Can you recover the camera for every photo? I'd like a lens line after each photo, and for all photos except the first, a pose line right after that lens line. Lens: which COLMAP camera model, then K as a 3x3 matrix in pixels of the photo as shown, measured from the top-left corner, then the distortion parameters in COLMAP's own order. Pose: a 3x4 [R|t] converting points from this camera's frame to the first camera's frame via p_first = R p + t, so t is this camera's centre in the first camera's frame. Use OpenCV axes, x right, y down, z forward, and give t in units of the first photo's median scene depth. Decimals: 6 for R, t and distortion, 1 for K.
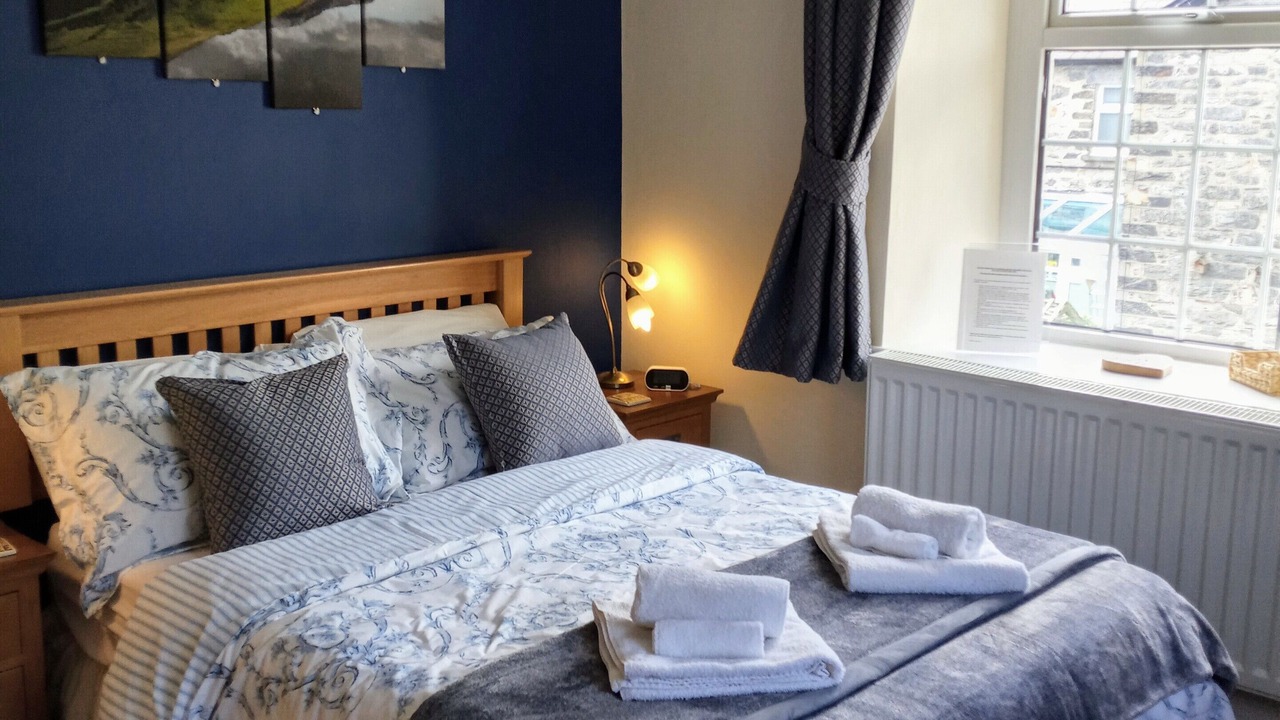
lens RADIAL K [[1376.3, 0, 640.0], [0, 1376.3, 360.0], [0, 0, 1]] dist [0.069488, -0.033988]
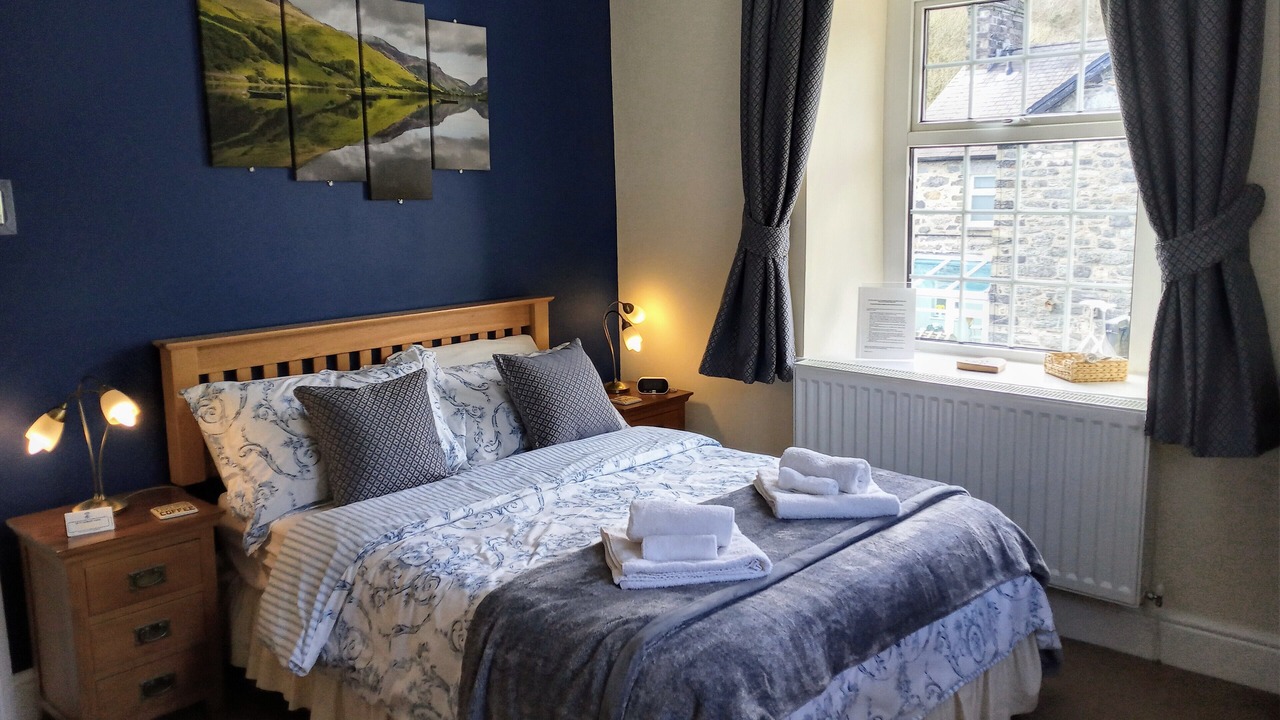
lens RADIAL K [[1057.1, 0, 655.3], [0, 1057.1, 356.3], [0, 0, 1]] dist [0.056237, 0.000724]
pose [[0.999570, -0.026184, 0.013170, 0.011117], [0.026650, 0.998976, -0.036573, 0.030595], [-0.012199, 0.036908, 0.999244, -0.103332]]
